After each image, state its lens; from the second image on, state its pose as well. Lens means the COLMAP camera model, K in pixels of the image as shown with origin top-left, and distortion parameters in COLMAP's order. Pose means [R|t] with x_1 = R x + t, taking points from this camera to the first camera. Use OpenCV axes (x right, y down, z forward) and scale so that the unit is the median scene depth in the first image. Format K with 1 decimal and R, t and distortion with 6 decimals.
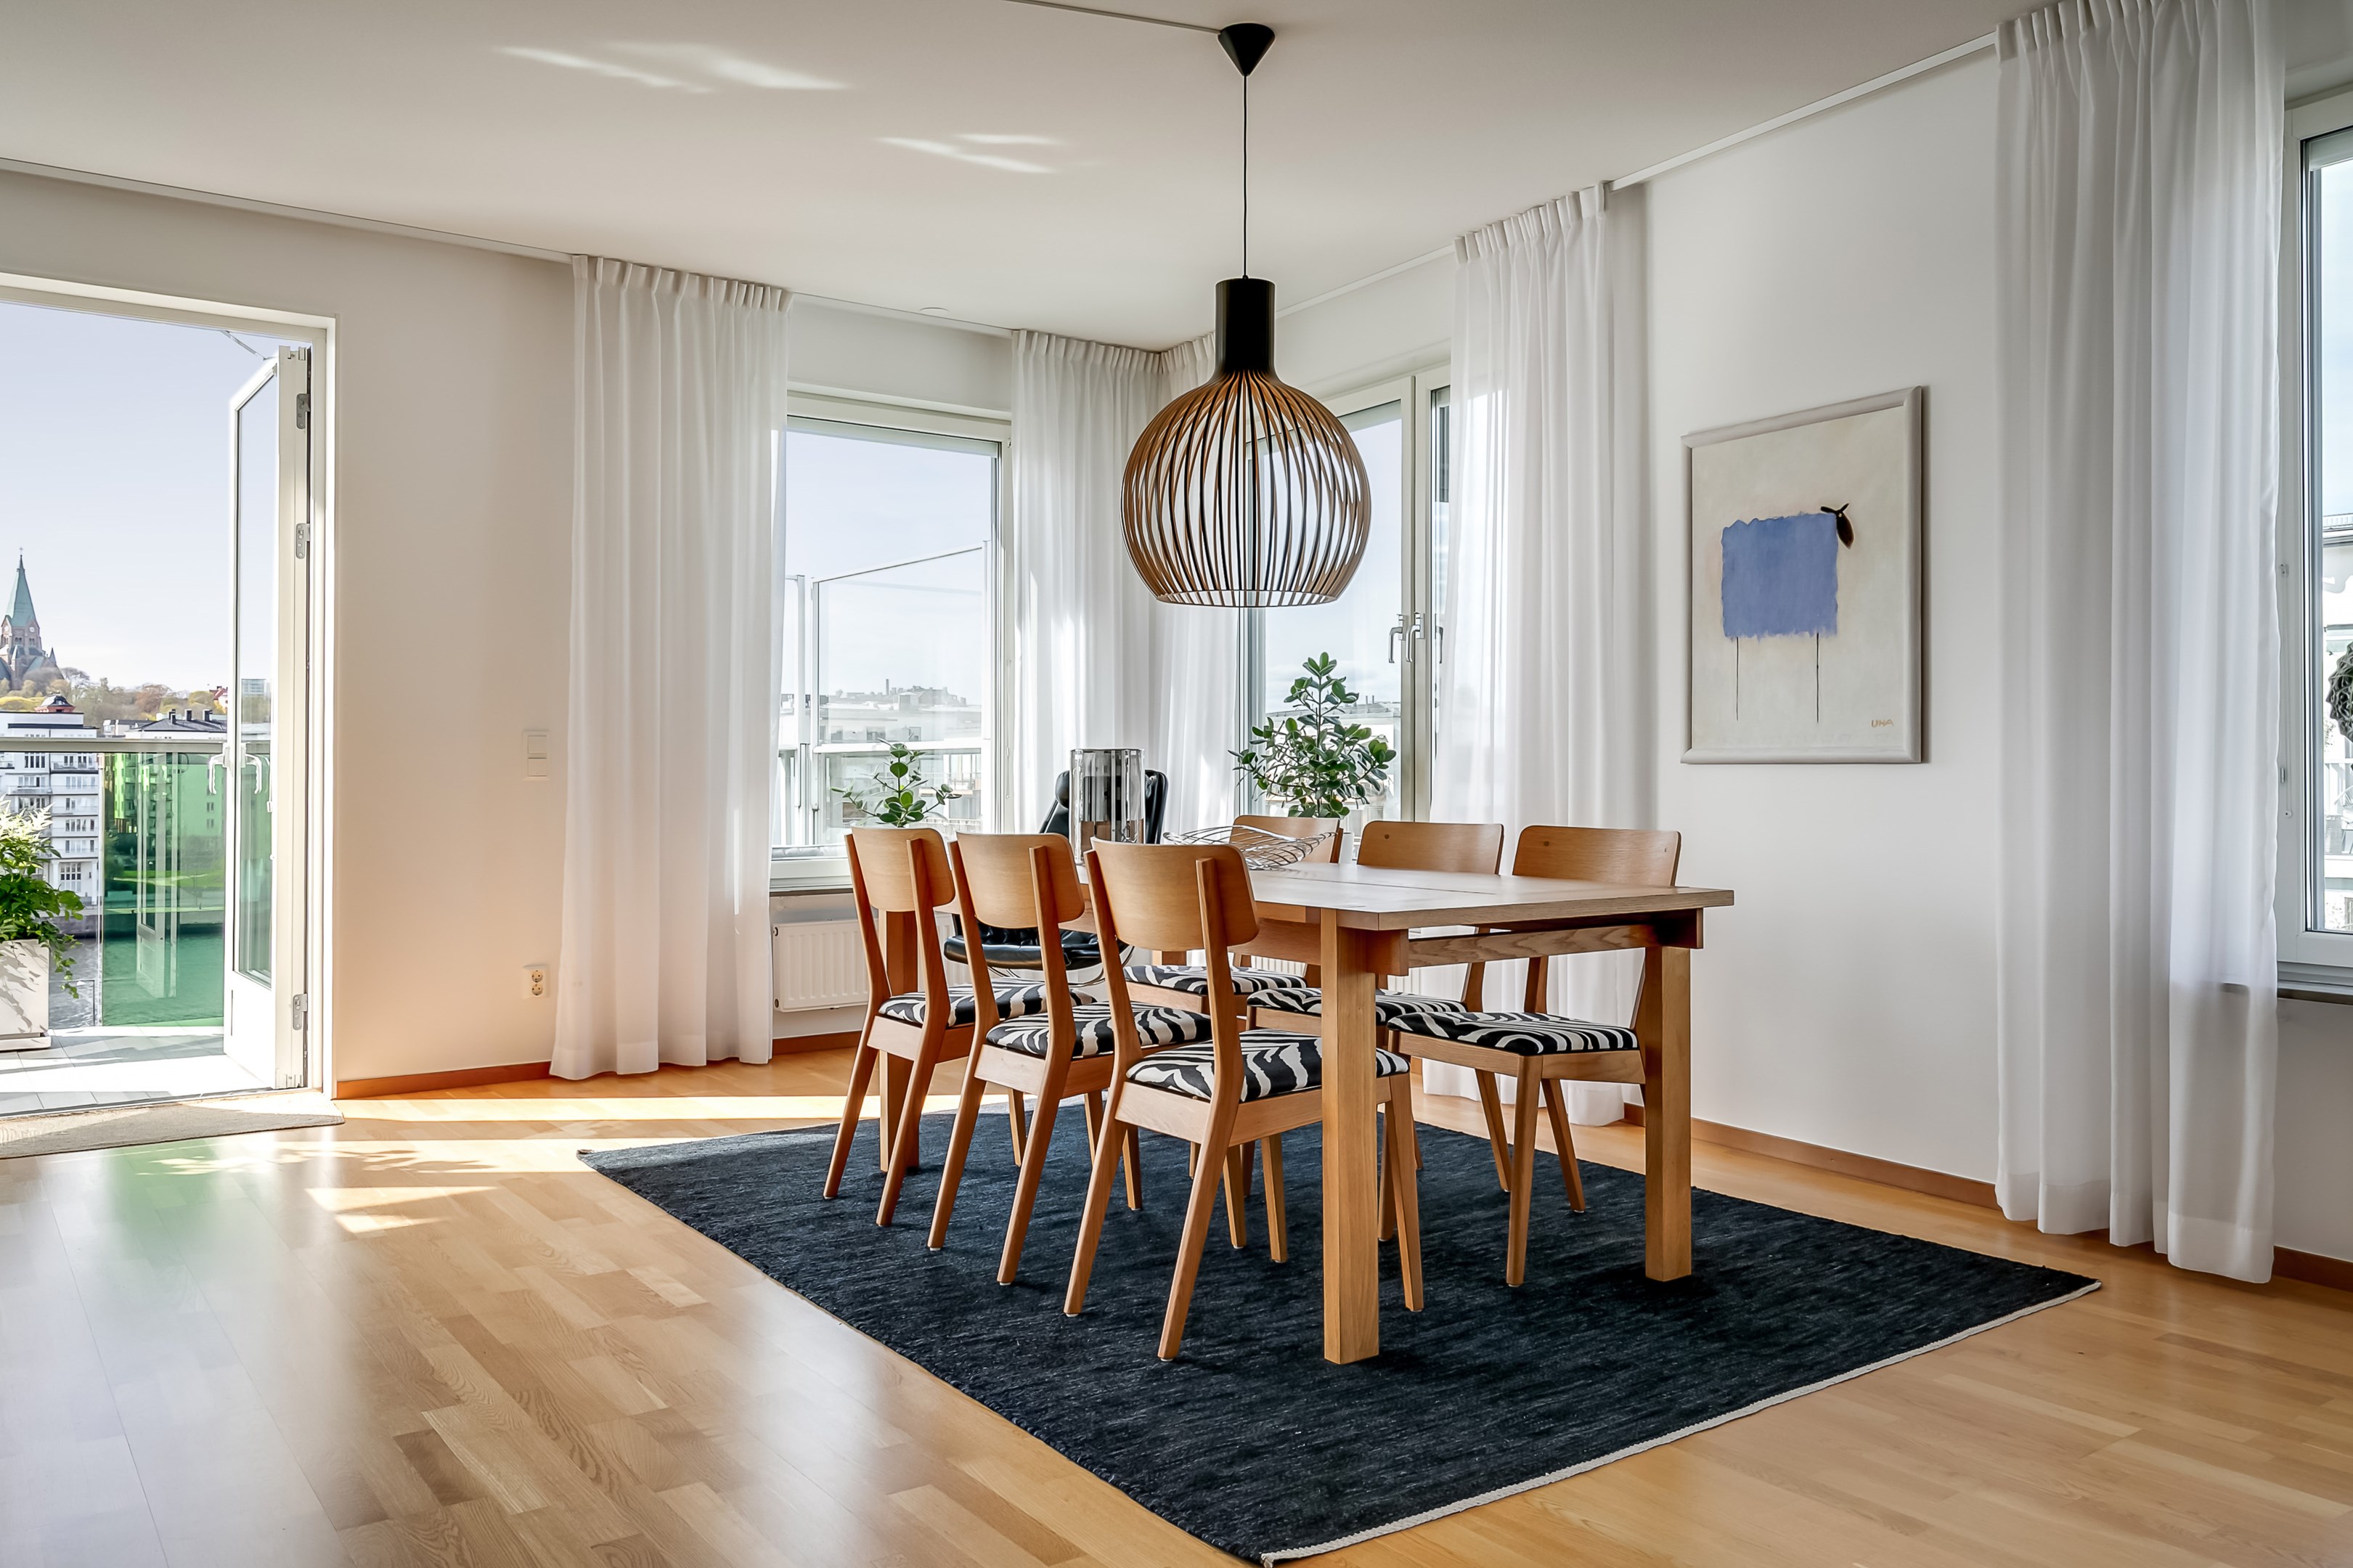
lens RADIAL K [[1751.0, 0, 1163.8], [0, 1751.0, 756.8], [0, 0, 1]] dist [-0.003558, -0.003303]
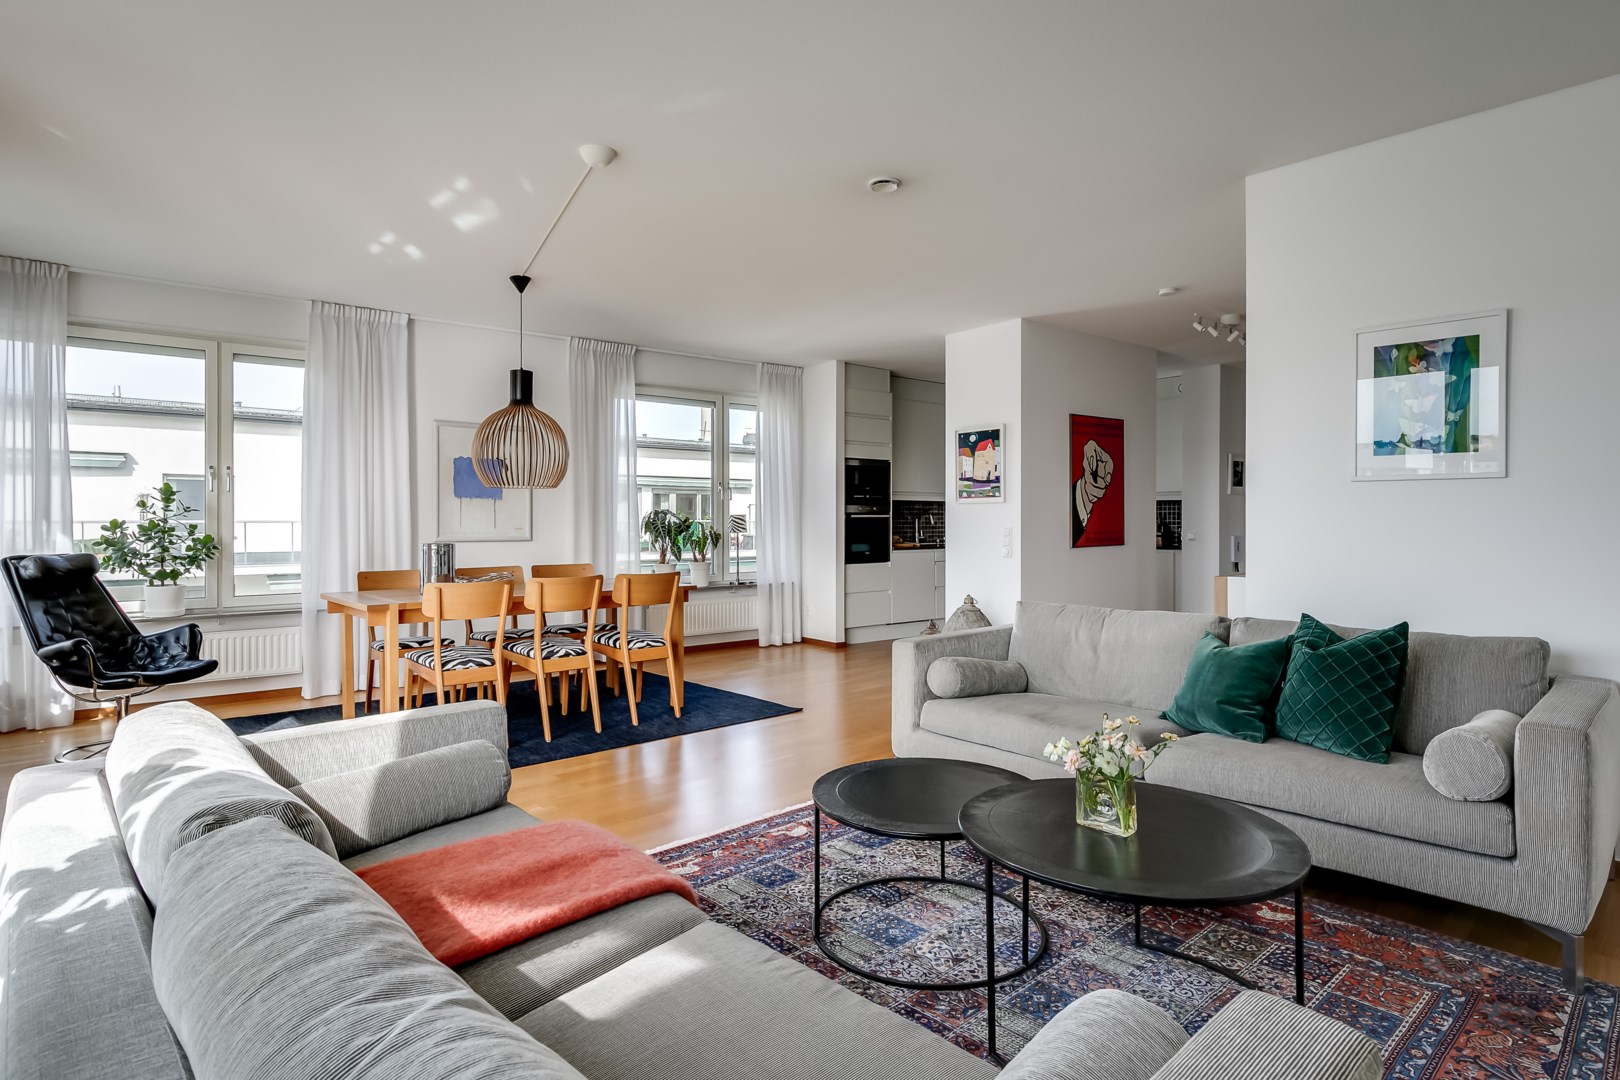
lens RADIAL K [[852.8, 0, 809.4], [0, 852.8, 527.7], [0, 0, 1]] dist [-0.012161, 0.019126]
pose [[-0.126015, -0.010184, 0.991976, -1.140835], [-0.009028, 0.999918, 0.009119, -0.037914], [-0.991987, -0.007806, -0.126097, 0.626996]]
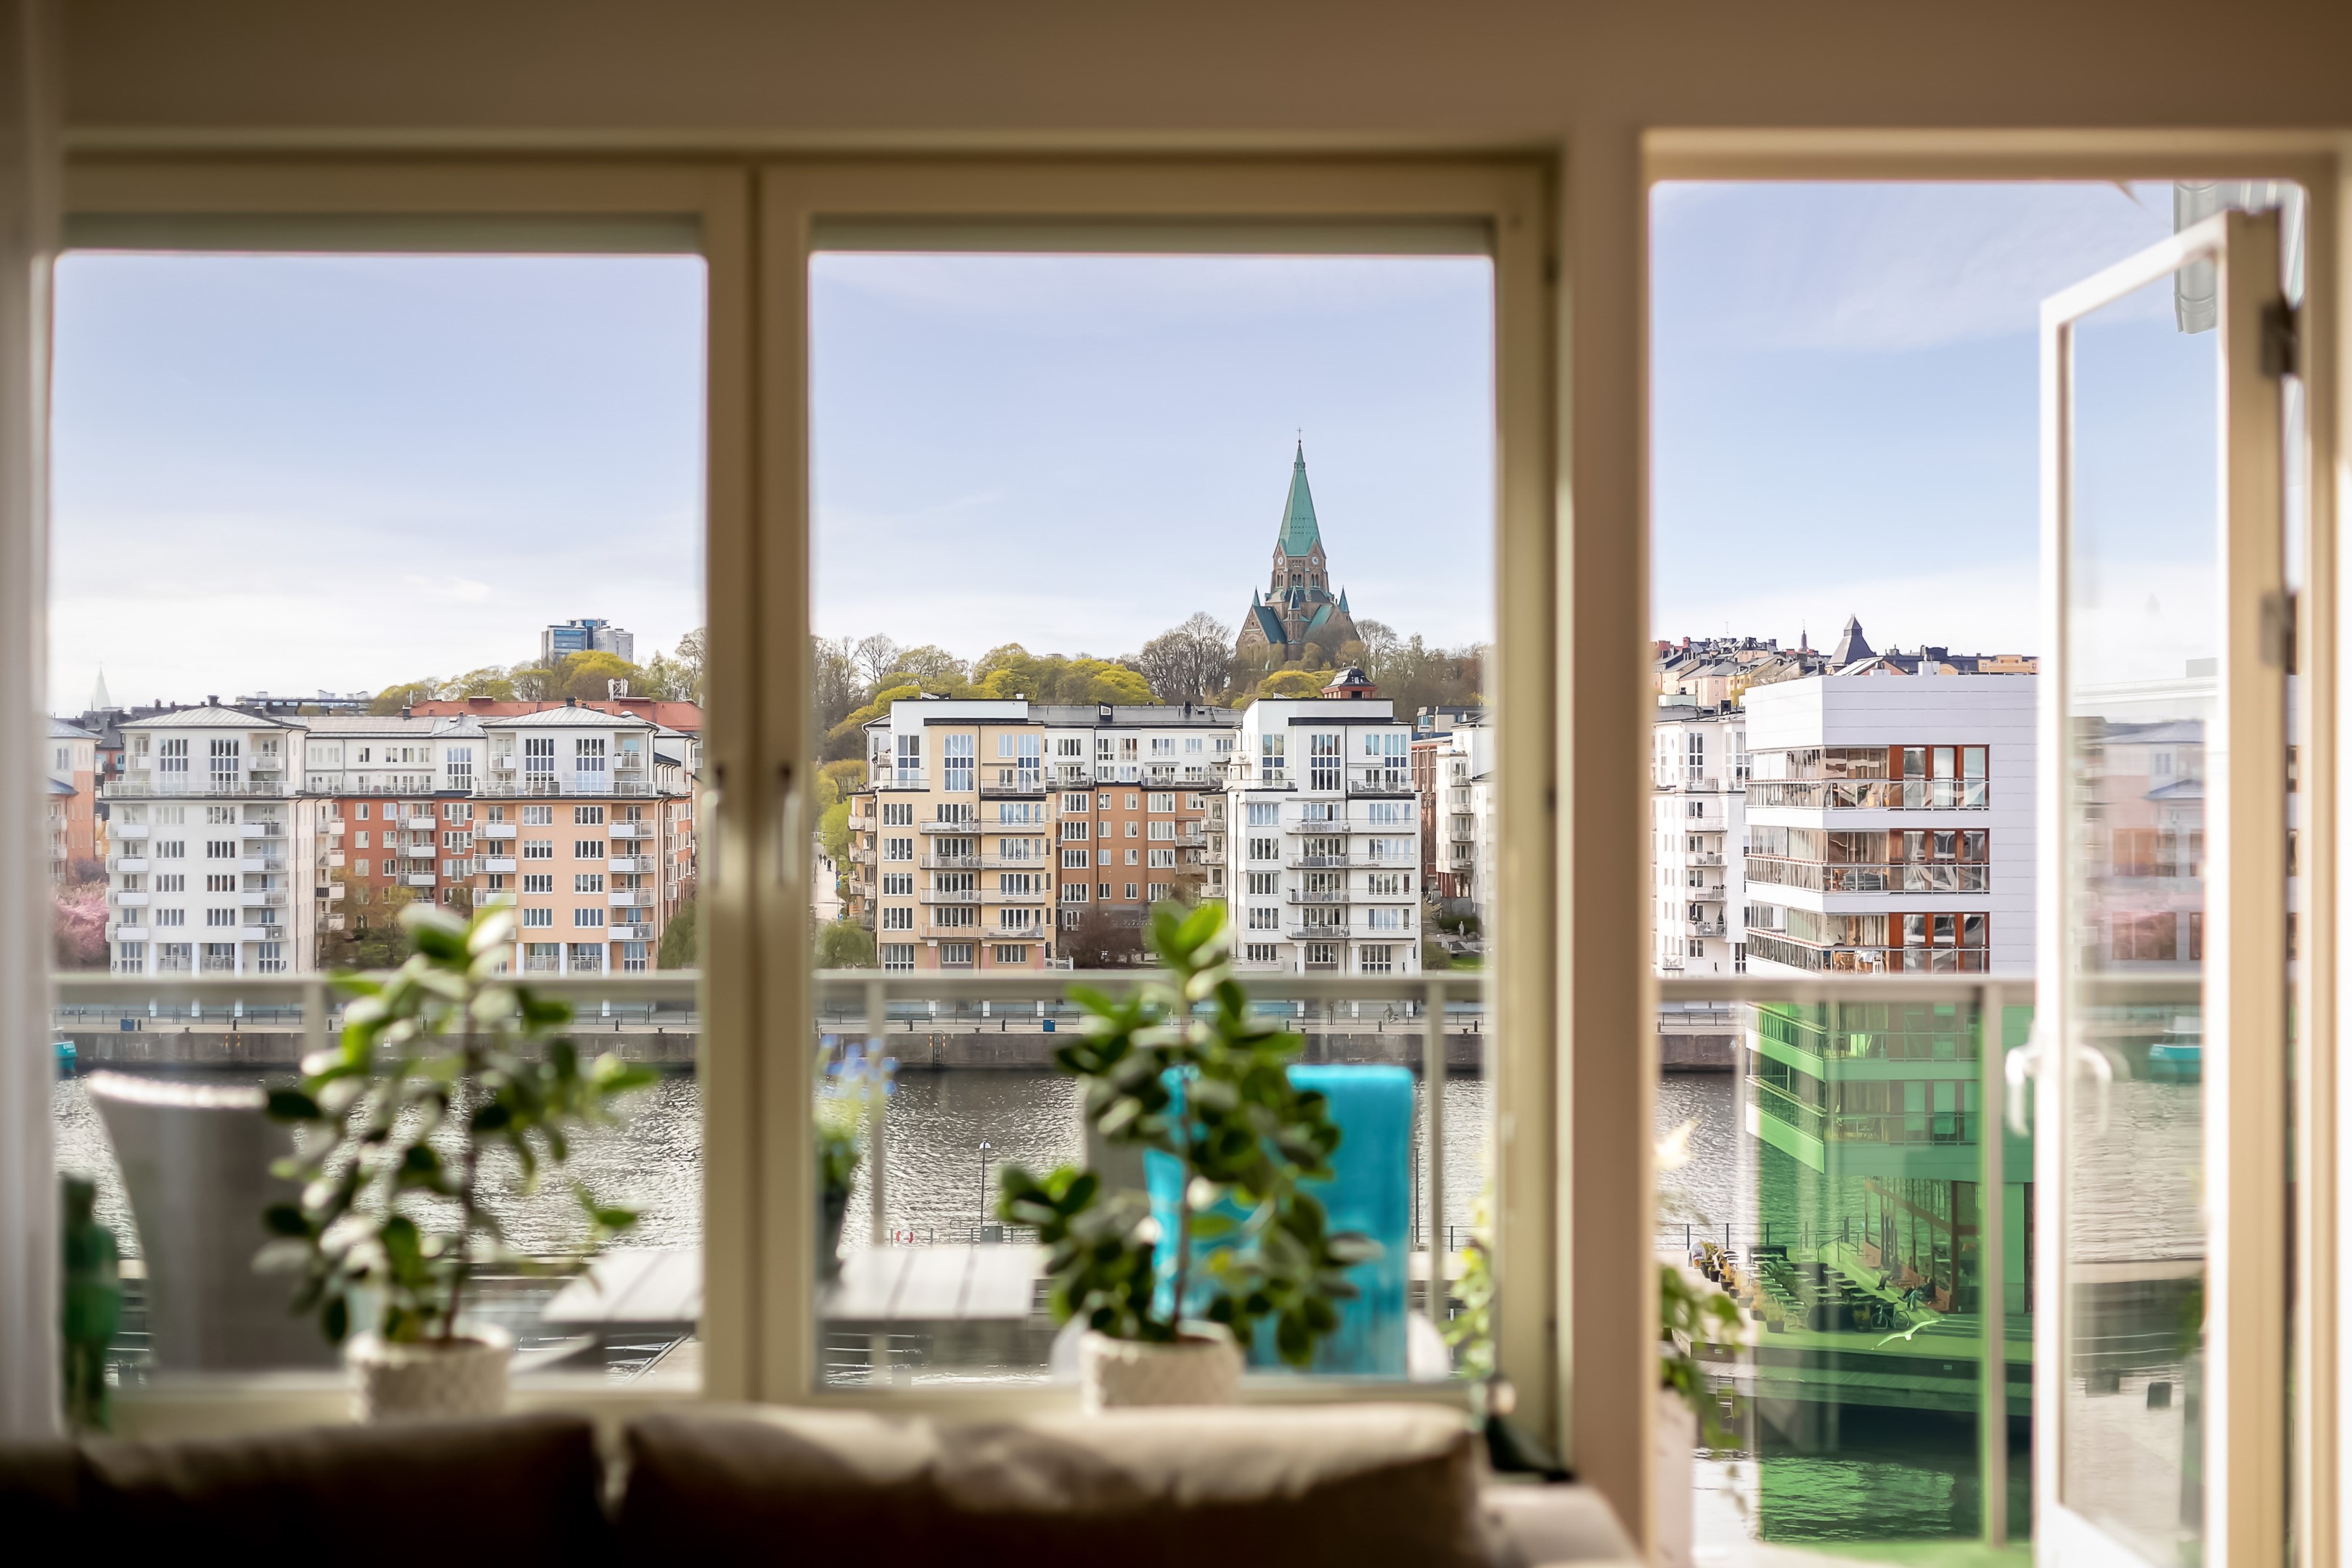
lens RADIAL K [[3379.4, 0, 1176.0], [0, 3379.4, 784.0], [0, 0, 1]] dist [-0.004575, -0.029852]
pose [[0.817348, -0.000441, -0.576144, -0.271272], [0.004987, 0.999968, 0.006309, -0.109334], [0.576123, -0.008029, 0.817324, 0.155544]]
